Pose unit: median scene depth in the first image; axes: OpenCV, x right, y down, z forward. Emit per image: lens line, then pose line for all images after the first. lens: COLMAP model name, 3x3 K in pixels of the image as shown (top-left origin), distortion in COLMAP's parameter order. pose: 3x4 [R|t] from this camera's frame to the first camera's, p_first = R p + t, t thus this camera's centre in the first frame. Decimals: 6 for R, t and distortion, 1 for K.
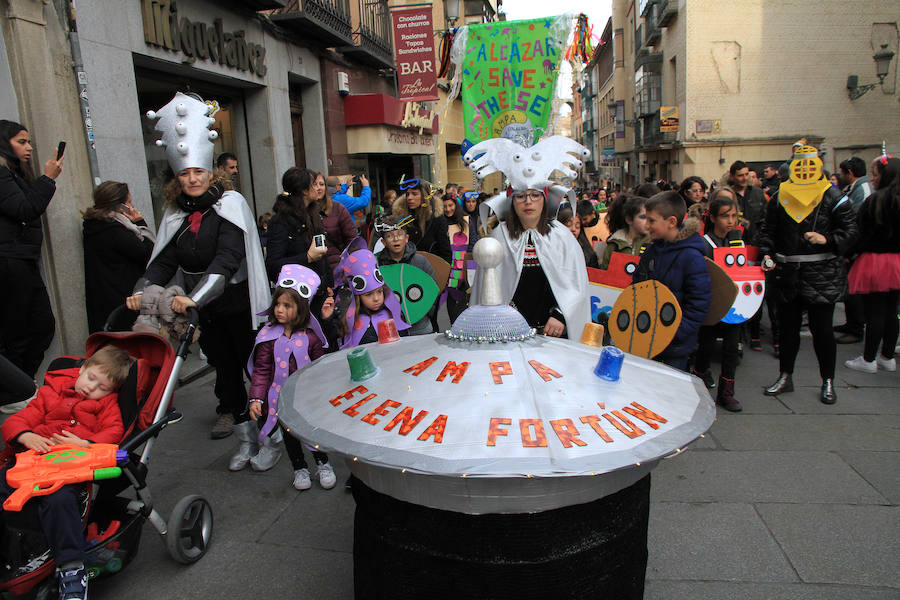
lens RADIAL K [[615.3, 0, 450.0], [0, 615.3, 300.0], [0, 0, 1]] dist [-0.120817, 0.082185]
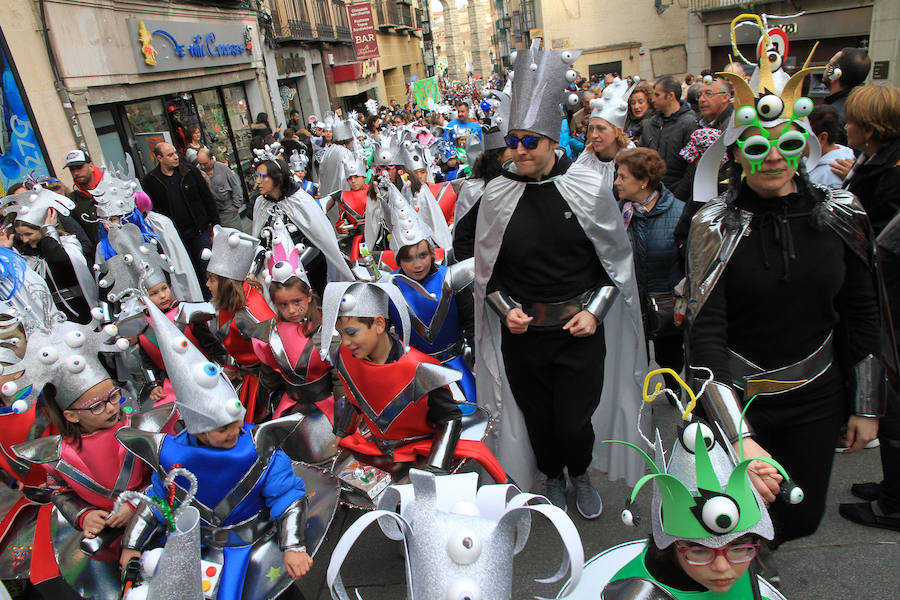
lens RADIAL K [[615.3, 0, 450.0], [0, 615.3, 300.0], [0, 0, 1]] dist [-0.120817, 0.082185]
pose [[0.990490, -0.116885, 0.072577, -0.017227], [0.103368, 0.980332, 0.168122, 0.051790], [-0.090801, -0.159021, 0.983091, -0.525225]]
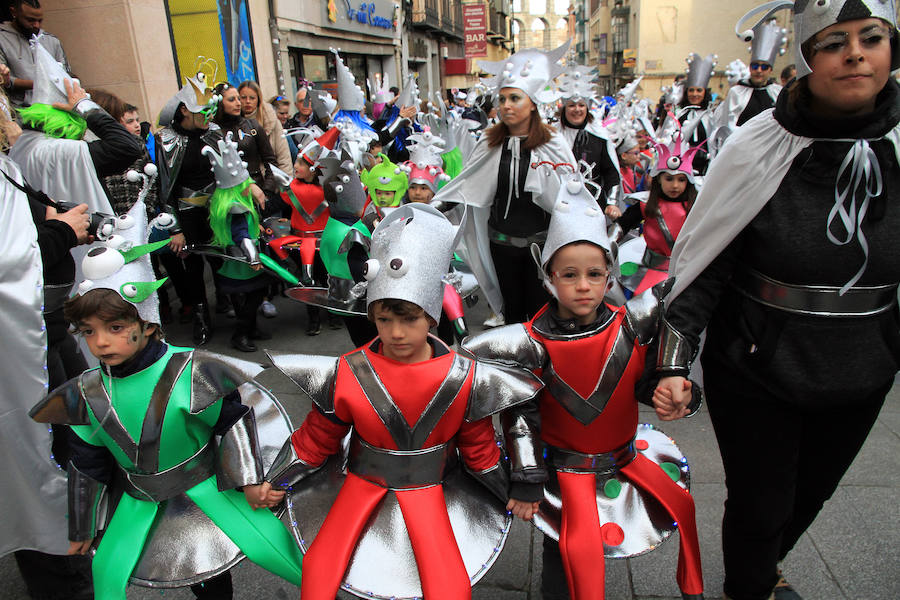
lens RADIAL K [[615.3, 0, 450.0], [0, 615.3, 300.0], [0, 0, 1]] dist [-0.120817, 0.082185]
pose [[0.999917, 0.000644, 0.012873, -0.097762], [-0.002388, 0.990718, 0.135913, 0.091153], [-0.012666, -0.135932, 0.990637, -0.559619]]
